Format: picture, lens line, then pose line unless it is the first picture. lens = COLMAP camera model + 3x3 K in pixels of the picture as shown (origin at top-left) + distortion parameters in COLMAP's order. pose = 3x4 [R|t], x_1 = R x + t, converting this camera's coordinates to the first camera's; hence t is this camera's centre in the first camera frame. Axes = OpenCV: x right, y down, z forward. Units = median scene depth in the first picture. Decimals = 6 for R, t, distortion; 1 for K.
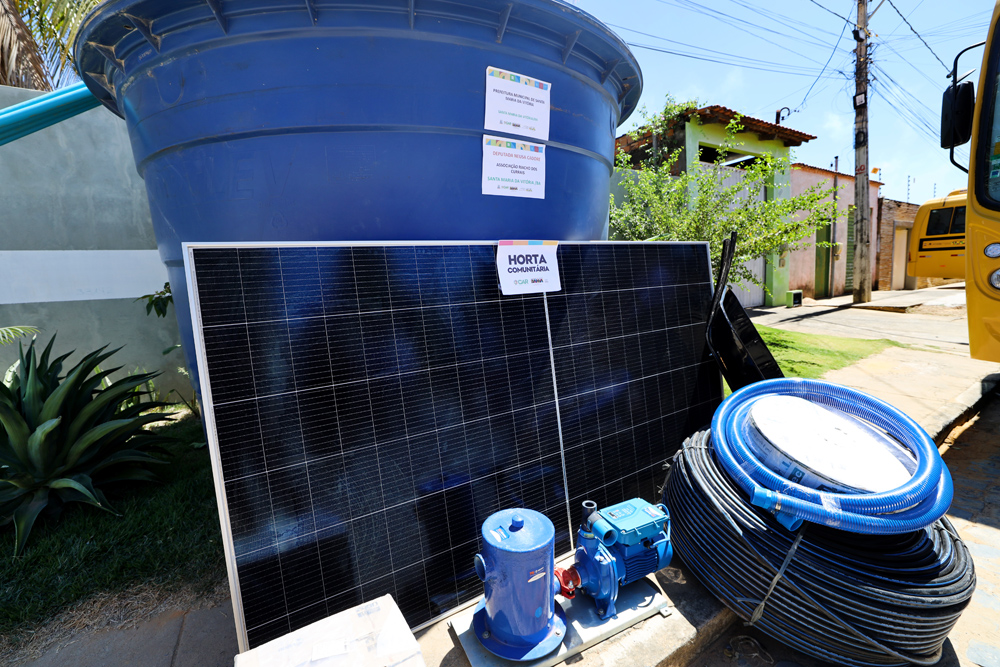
lens RADIAL K [[434.3, 0, 494.7], [0, 434.3, 335.5], [0, 0, 1]] dist [-0.042908, 0.015604]
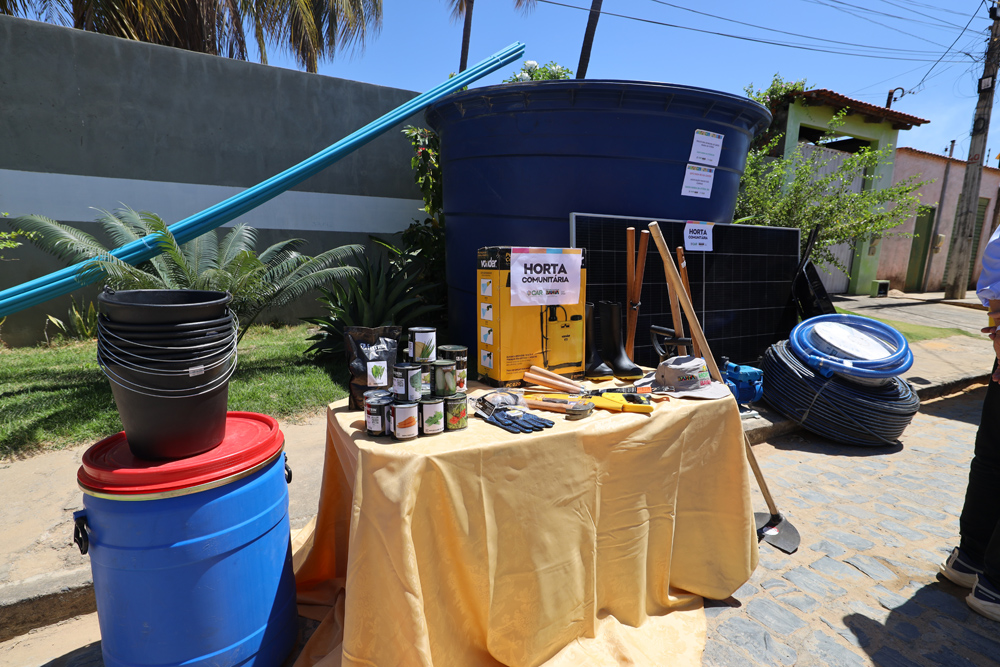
lens RADIAL K [[496.2, 0, 497.3], [0, 496.2, 335.5], [0, 0, 1]] dist [-0.035039, 0.022715]
pose [[0.993727, 0.095912, -0.057520, -0.153807], [-0.092399, 0.993858, 0.060906, 0.053493], [0.063008, -0.055209, 0.996485, -0.291789]]
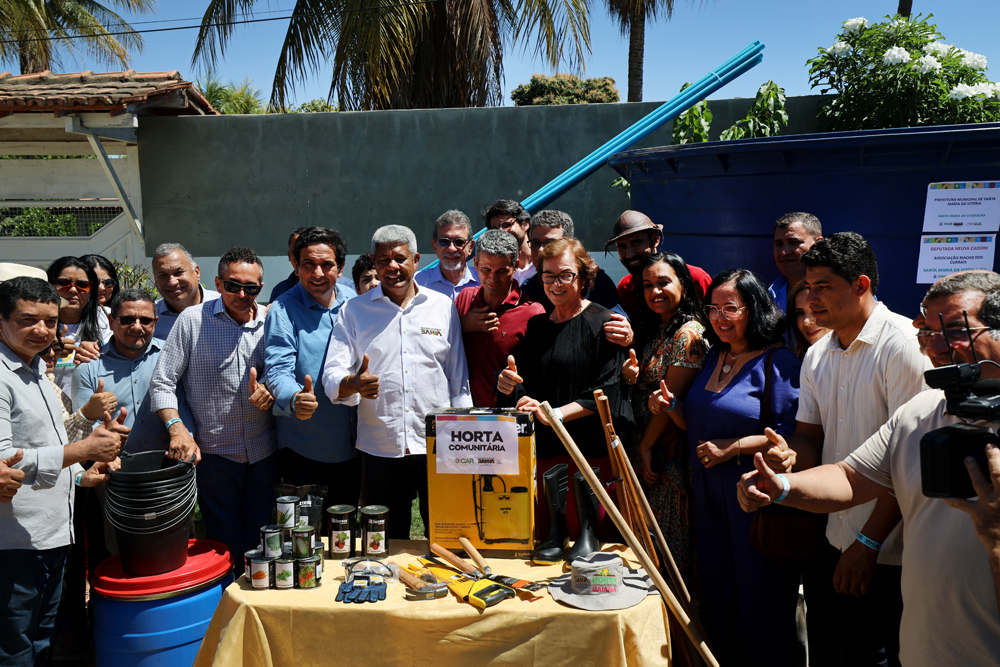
lens RADIAL K [[830.1, 0, 500.0], [0, 830.1, 333.5], [0, 0, 1]] dist [0.050292, 0.004005]
pose [[0.779703, 0.105597, -0.617181, 0.122708], [-0.103930, 0.993830, 0.038742, -0.039362], [0.617464, 0.033936, 0.785867, -0.355244]]
